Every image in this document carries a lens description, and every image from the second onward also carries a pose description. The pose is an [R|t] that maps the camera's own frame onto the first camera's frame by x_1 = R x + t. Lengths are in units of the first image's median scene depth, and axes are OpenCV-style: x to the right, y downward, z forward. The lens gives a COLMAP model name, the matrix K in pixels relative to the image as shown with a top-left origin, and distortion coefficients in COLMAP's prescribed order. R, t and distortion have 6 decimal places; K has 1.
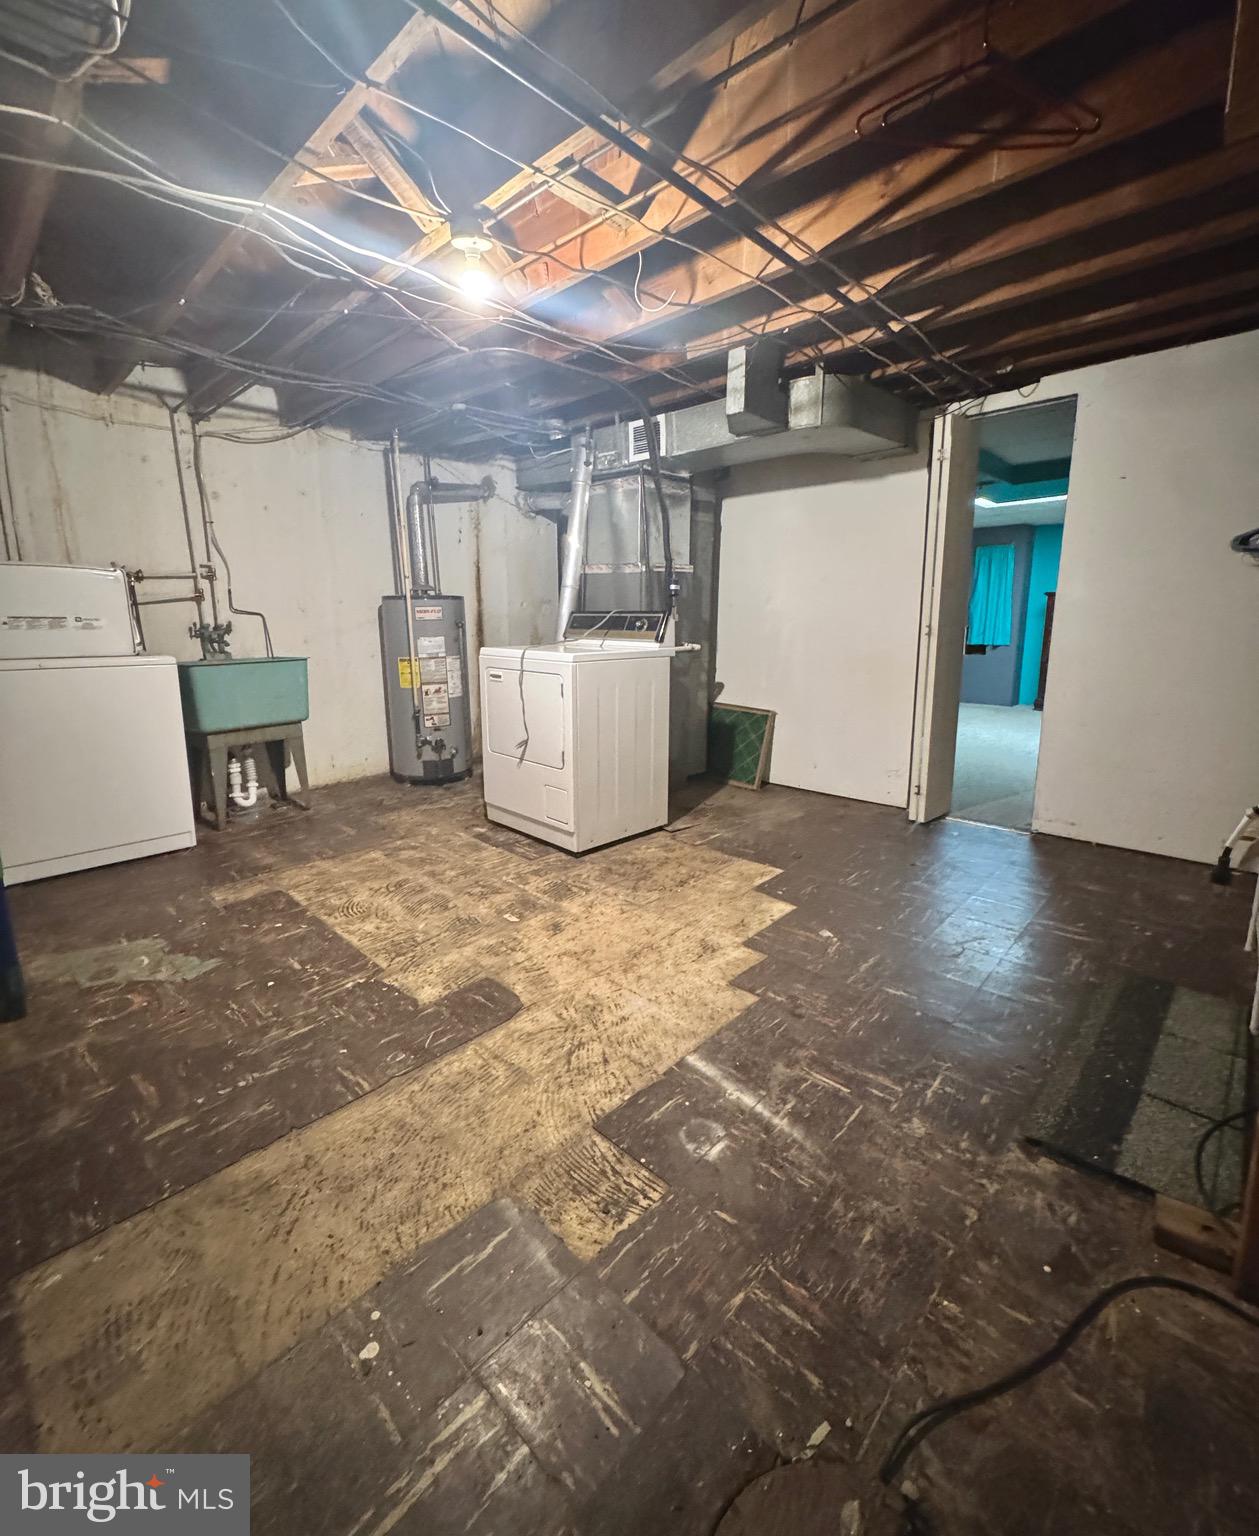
lens RADIAL K [[670.8, 0, 623.6], [0, 670.8, 748.3], [0, 0, 1]] dist [-0.002998, -0.000119]
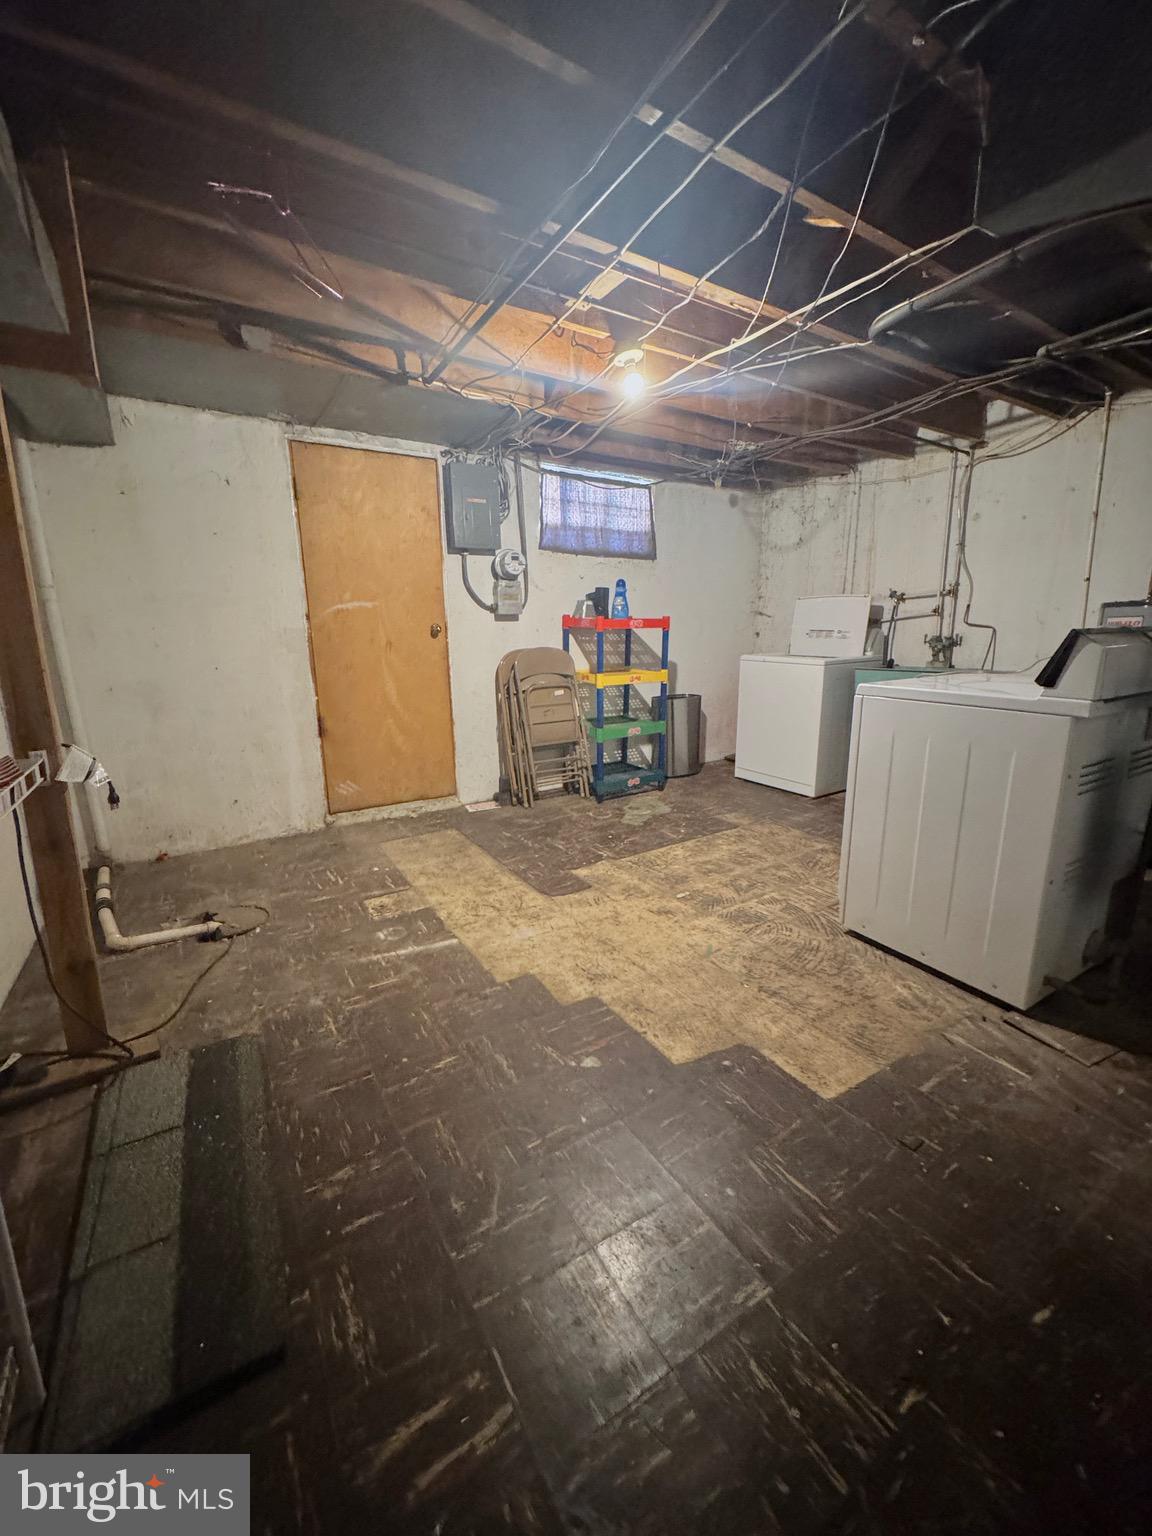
lens RADIAL K [[609.9, 0, 577.6], [0, 609.9, 763.4], [0, 0, 1]] dist [-0.000814, -0.000187]
pose [[-0.249359, 0.216780, -0.943836, 0.861289], [-0.175565, 0.948354, 0.264201, -0.221127], [0.952364, 0.231585, -0.198421, 1.013591]]
